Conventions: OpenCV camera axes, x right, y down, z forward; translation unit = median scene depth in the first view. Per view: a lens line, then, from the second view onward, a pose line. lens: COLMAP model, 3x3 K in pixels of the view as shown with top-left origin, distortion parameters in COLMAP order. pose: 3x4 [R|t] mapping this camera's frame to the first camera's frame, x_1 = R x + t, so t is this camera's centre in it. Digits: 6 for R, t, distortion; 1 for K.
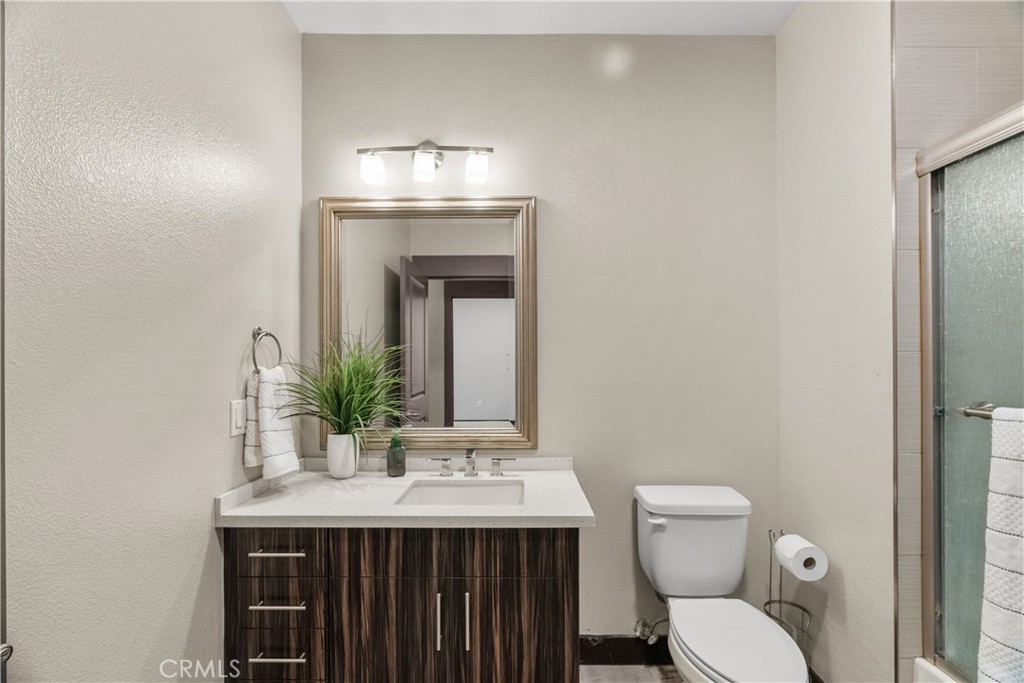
lens RADIAL K [[472.6, 0, 509.1], [0, 472.6, 356.4], [0, 0, 1]] dist [-0.012754, 0.005066]
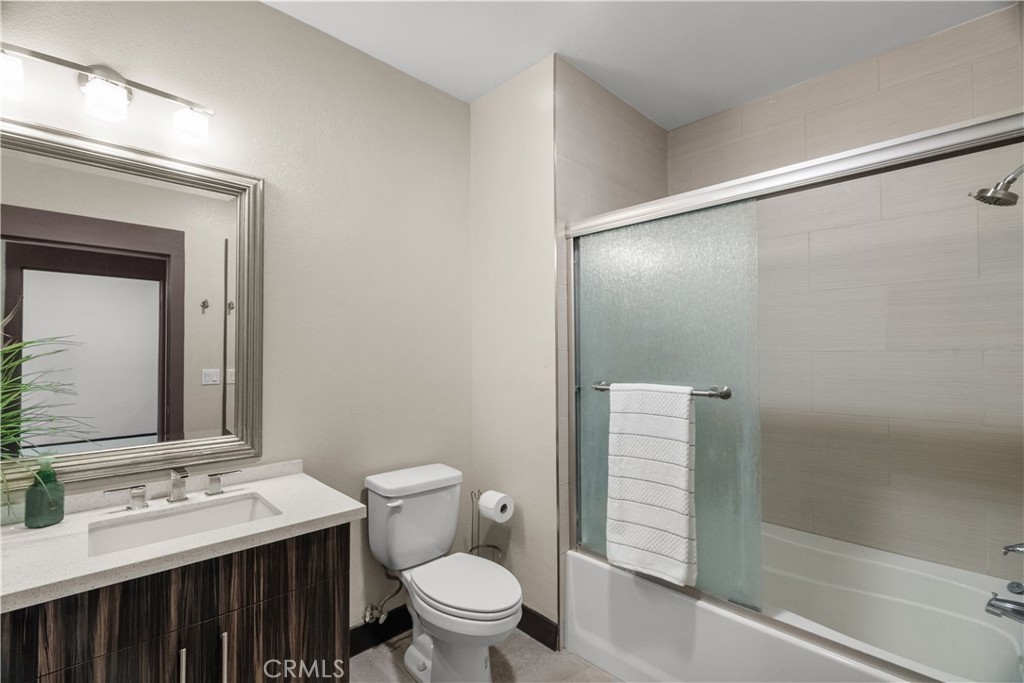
lens RADIAL K [[470.6, 0, 518.6], [0, 470.6, 339.0], [0, 0, 1]] dist [-0.013552, 0.005852]
pose [[0.700452, 0.024637, 0.713274, -0.309510], [-0.001246, 0.999445, -0.033298, 0.002487], [-0.713698, 0.022435, 0.700094, 0.023724]]
